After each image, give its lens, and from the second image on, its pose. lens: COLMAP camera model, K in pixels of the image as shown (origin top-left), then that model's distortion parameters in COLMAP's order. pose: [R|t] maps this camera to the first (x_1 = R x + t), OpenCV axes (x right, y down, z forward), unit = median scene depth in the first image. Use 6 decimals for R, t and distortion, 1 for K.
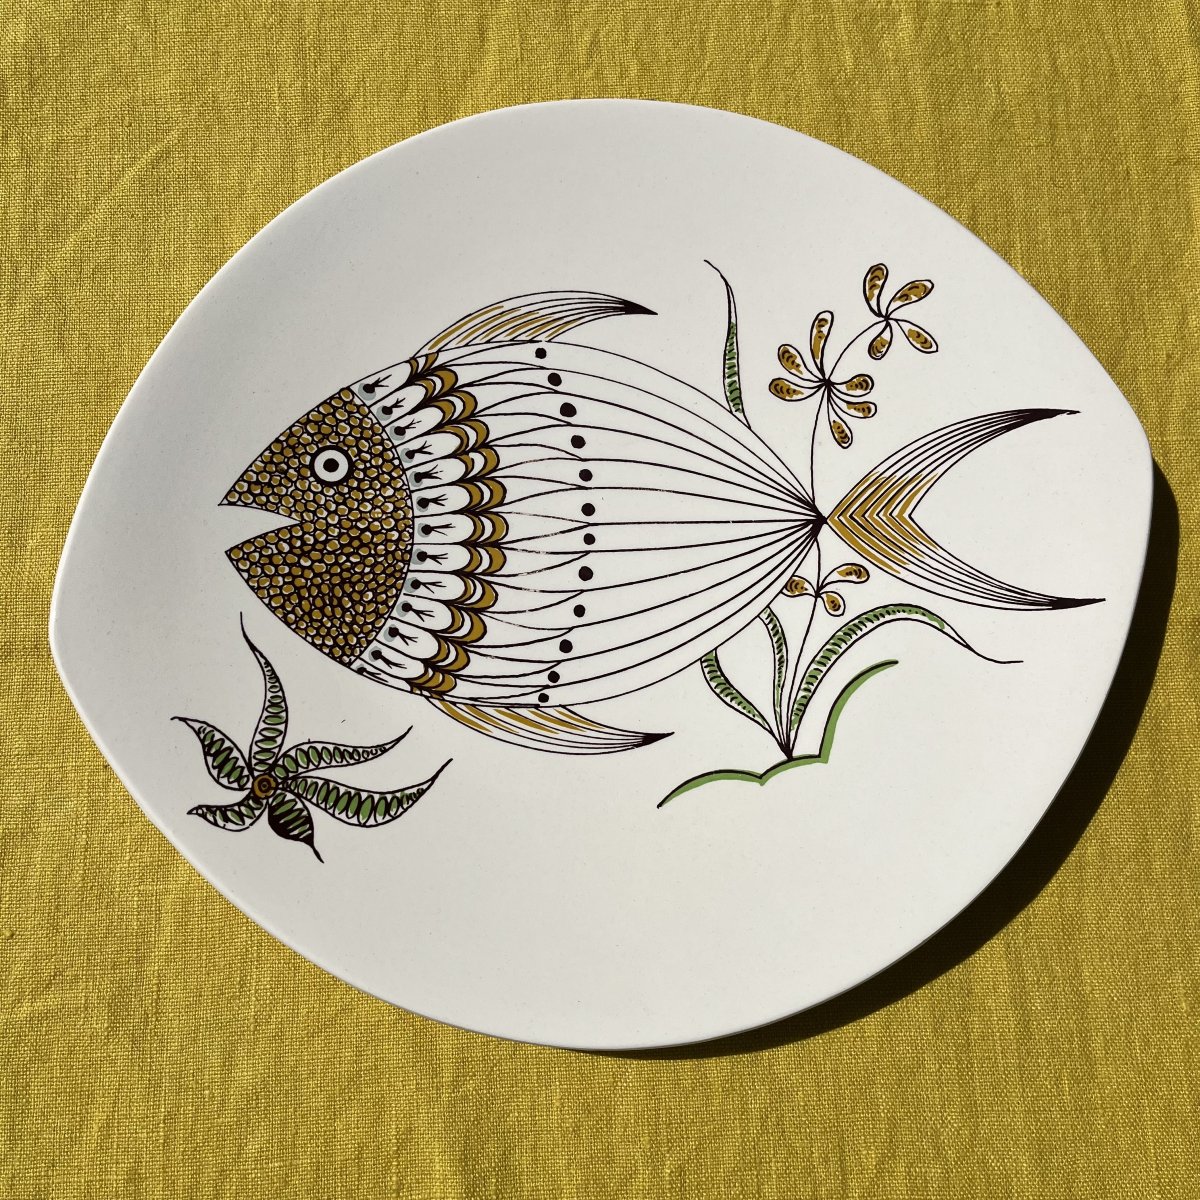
lens RADIAL K [[1148.6, 0, 604.0], [0, 1148.6, 615.0], [0, 0, 1]] dist [0.072455, -0.144150]
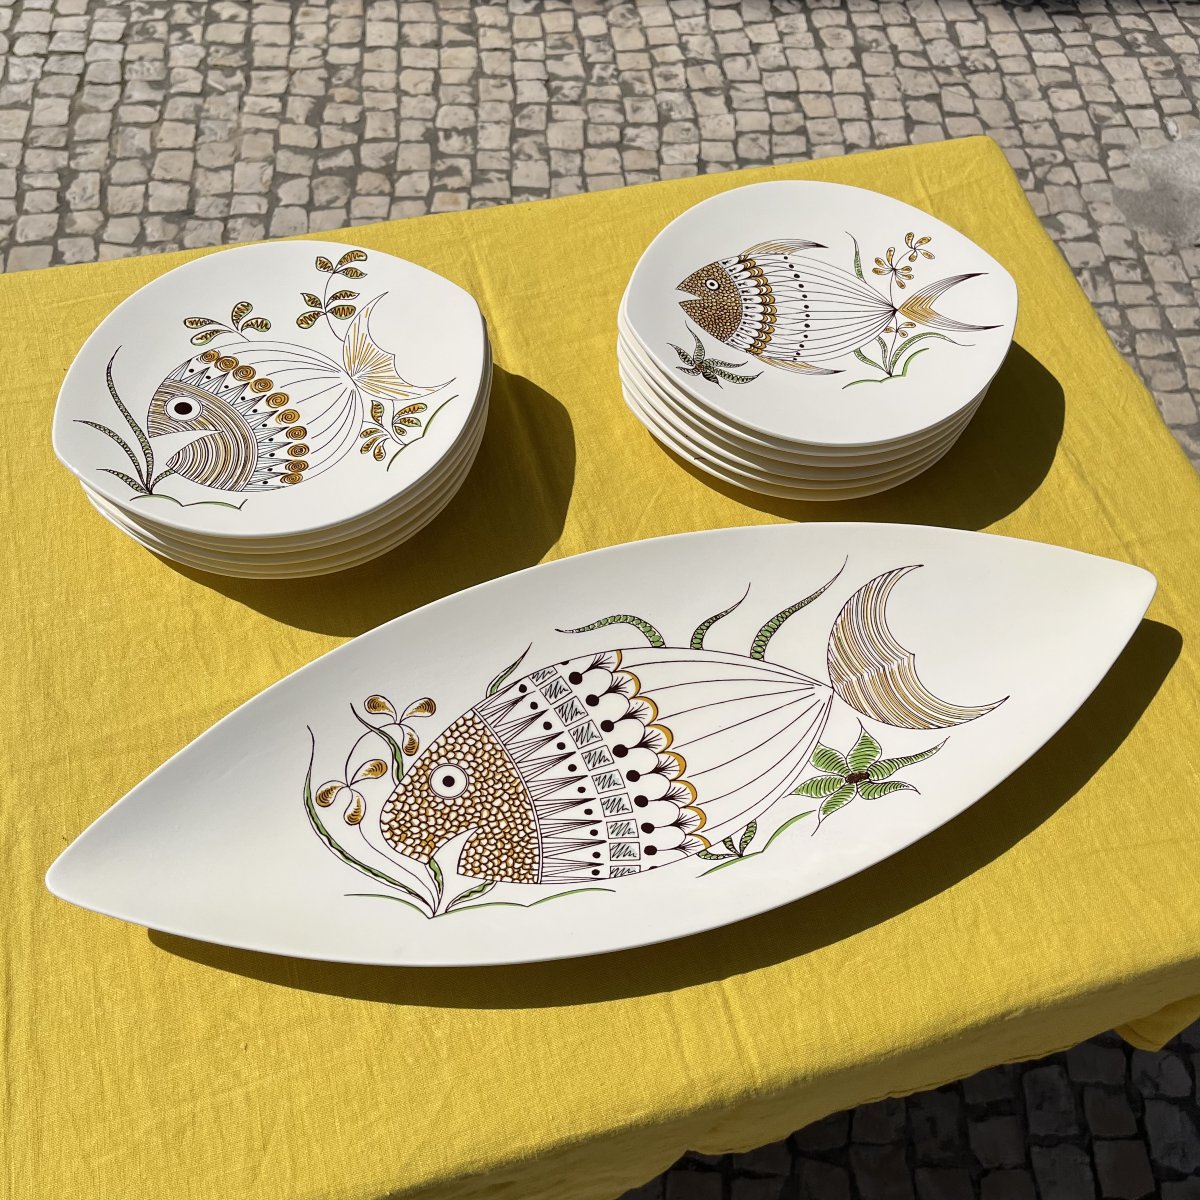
lens RADIAL K [[1148.6, 0, 604.0], [0, 1148.6, 615.0], [0, 0, 1]] dist [0.072455, -0.144150]
pose [[0.999461, 0.028956, 0.015457, -0.501072], [-0.021609, 0.934930, -0.354172, 1.526489], [-0.024707, 0.353648, 0.935052, -1.216112]]
